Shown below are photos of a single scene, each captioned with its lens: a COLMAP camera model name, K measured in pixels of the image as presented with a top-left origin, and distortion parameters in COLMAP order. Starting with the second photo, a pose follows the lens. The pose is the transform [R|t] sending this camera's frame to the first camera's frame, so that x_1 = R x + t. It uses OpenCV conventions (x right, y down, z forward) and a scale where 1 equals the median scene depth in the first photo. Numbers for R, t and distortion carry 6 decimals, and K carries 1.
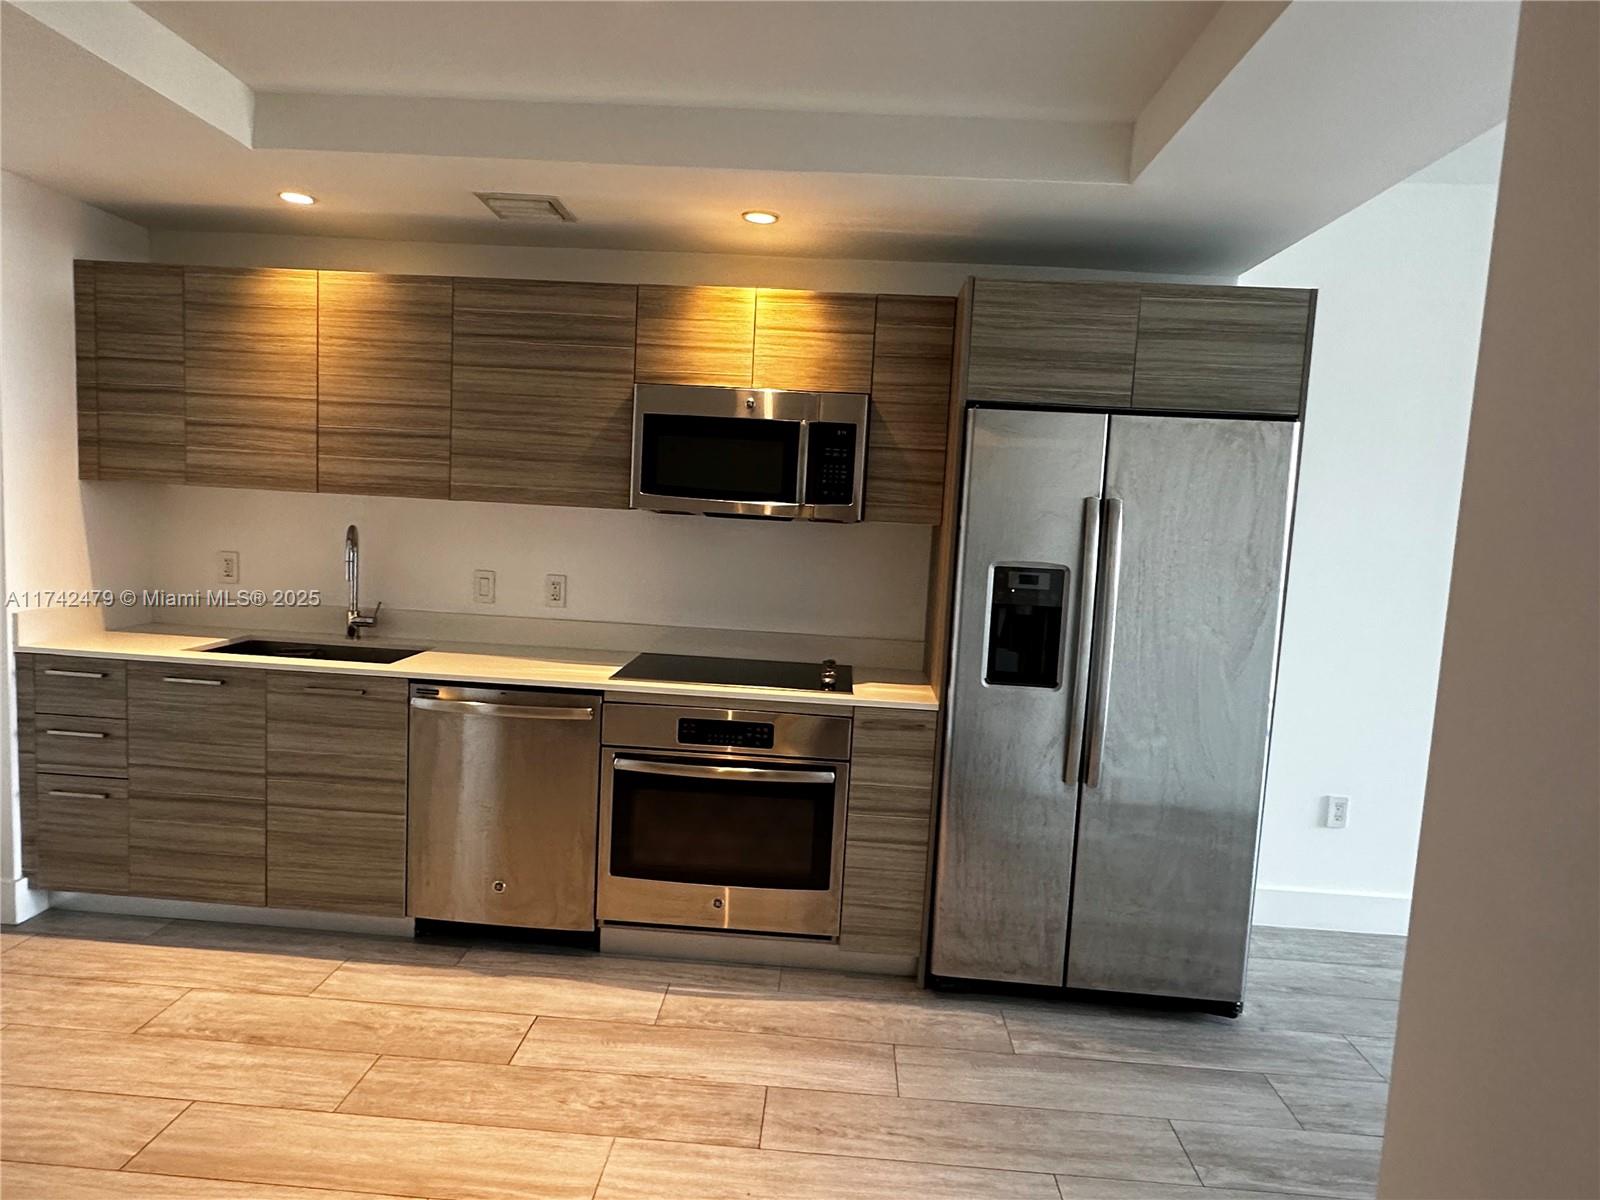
lens RADIAL K [[995.7, 0, 784.4], [0, 995.7, 601.9], [0, 0, 1]] dist [-0.006537, 0.015709]
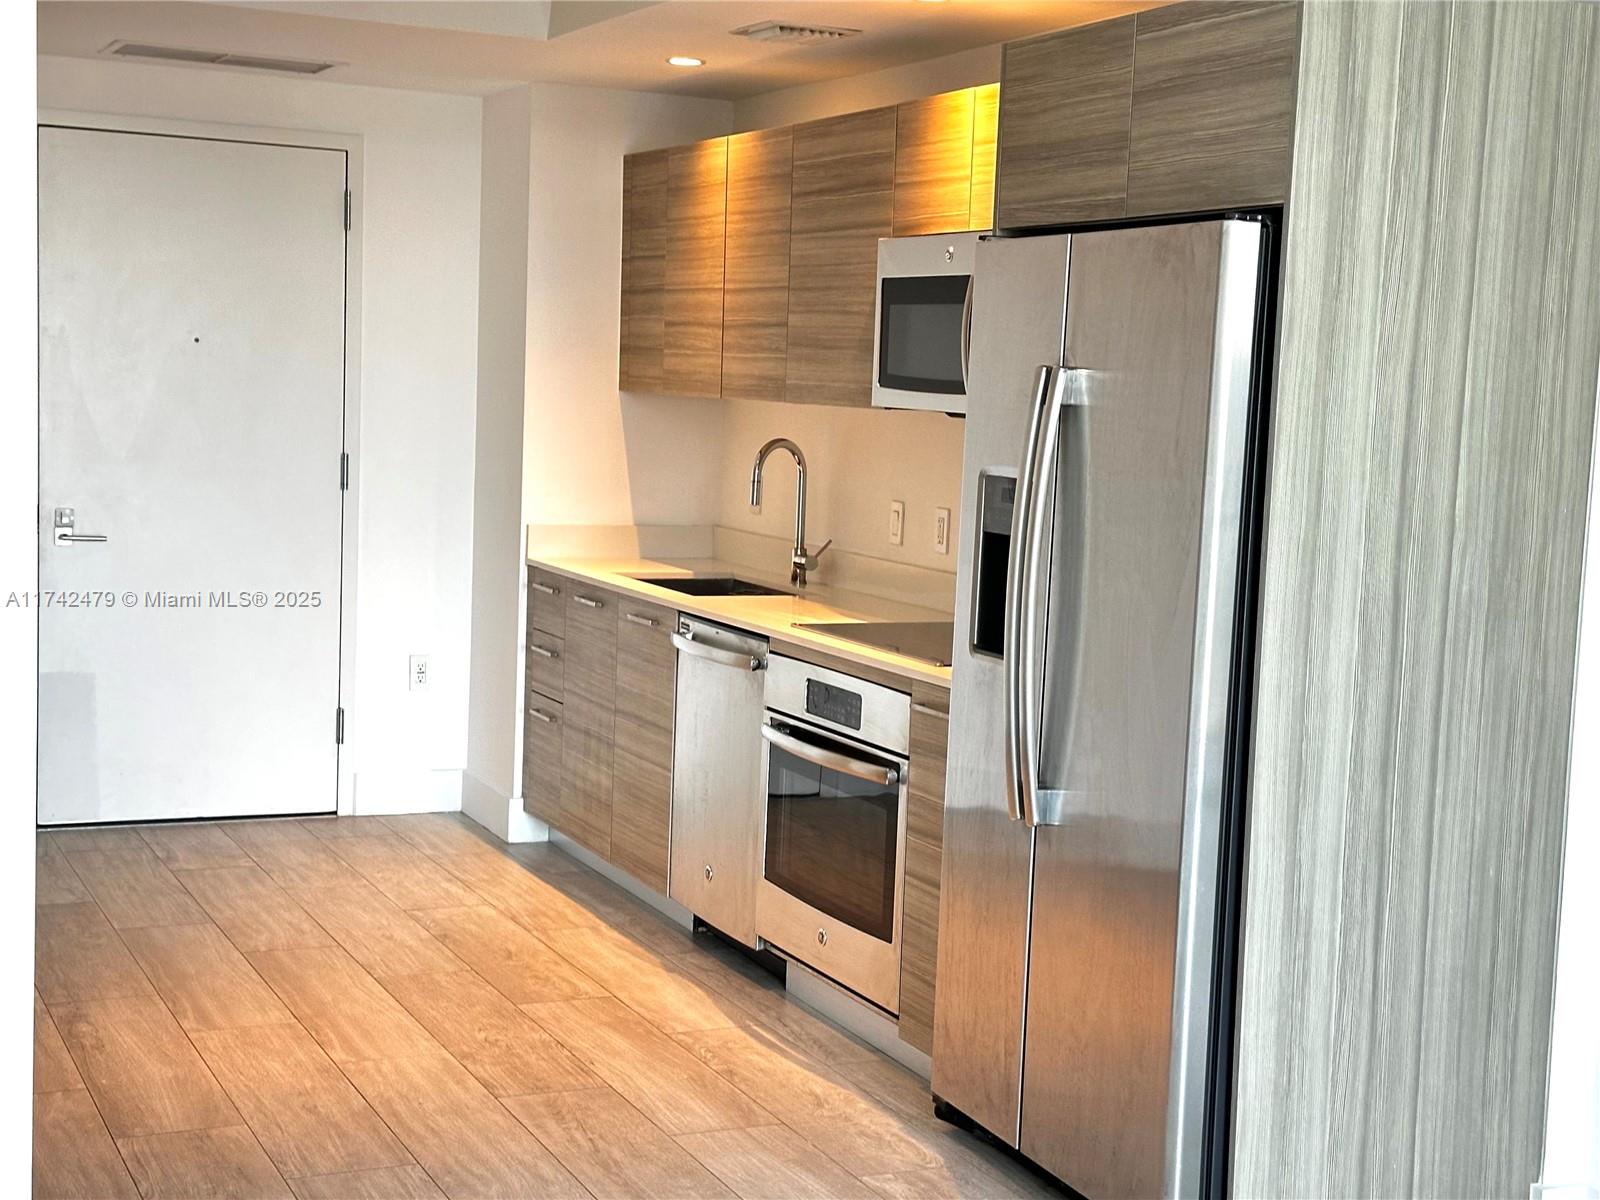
lens RADIAL K [[2370.4, 0, 805.4], [0, 2370.4, 601.8], [0, 0, 1]] dist [0.185744, 0.000000]
pose [[0.465819, 0.050765, -0.883423, 1.528398], [-0.100215, 0.994956, 0.004333, 0.052405], [0.879187, 0.086514, 0.468557, 0.150496]]
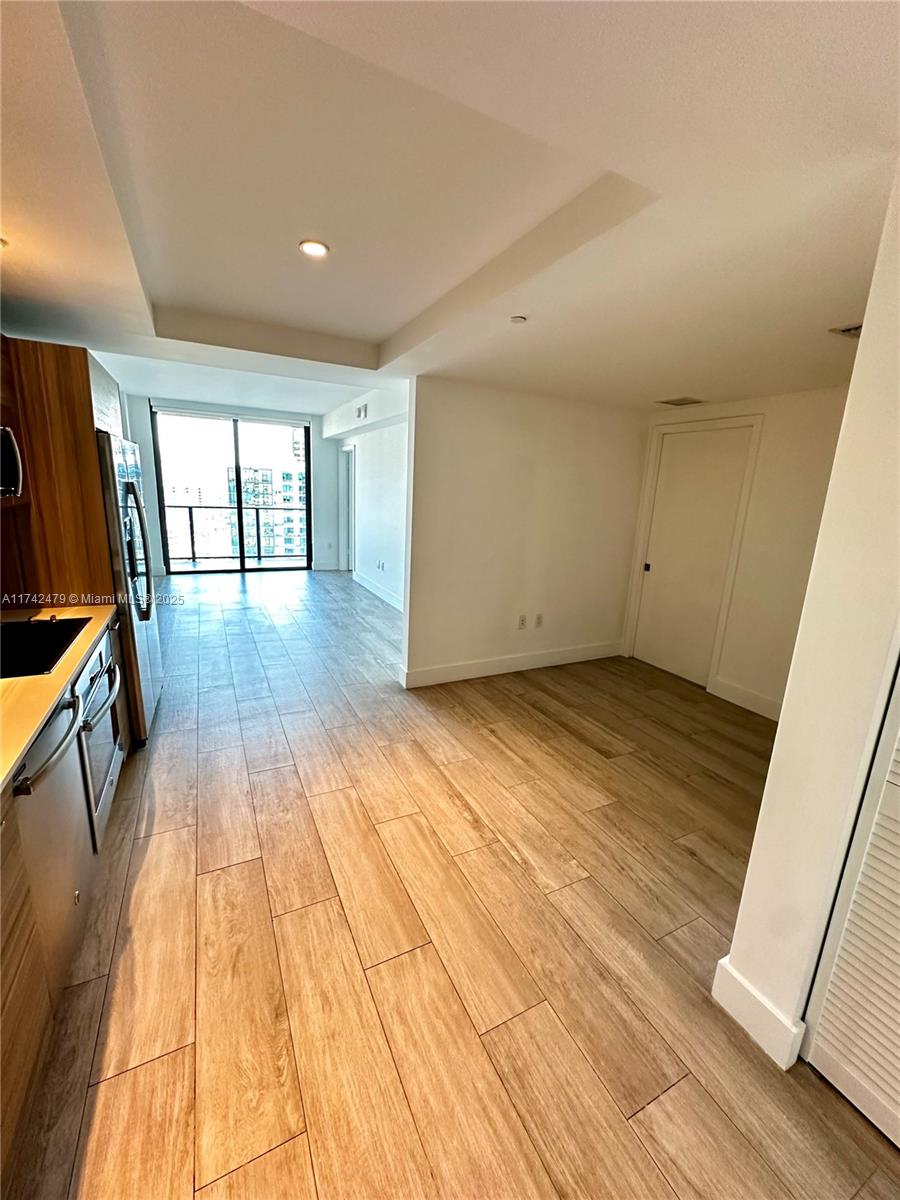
lens RADIAL K [[484.2, 0, 443.3], [0, 484.2, 601.4], [0, 0, 1]] dist [0.001140, 0.000092]
pose [[-0.485084, -0.269669, 0.831849, -0.850898], [0.018976, 0.947793, 0.318322, -0.166520], [-0.874262, 0.170198, -0.454642, 0.890593]]
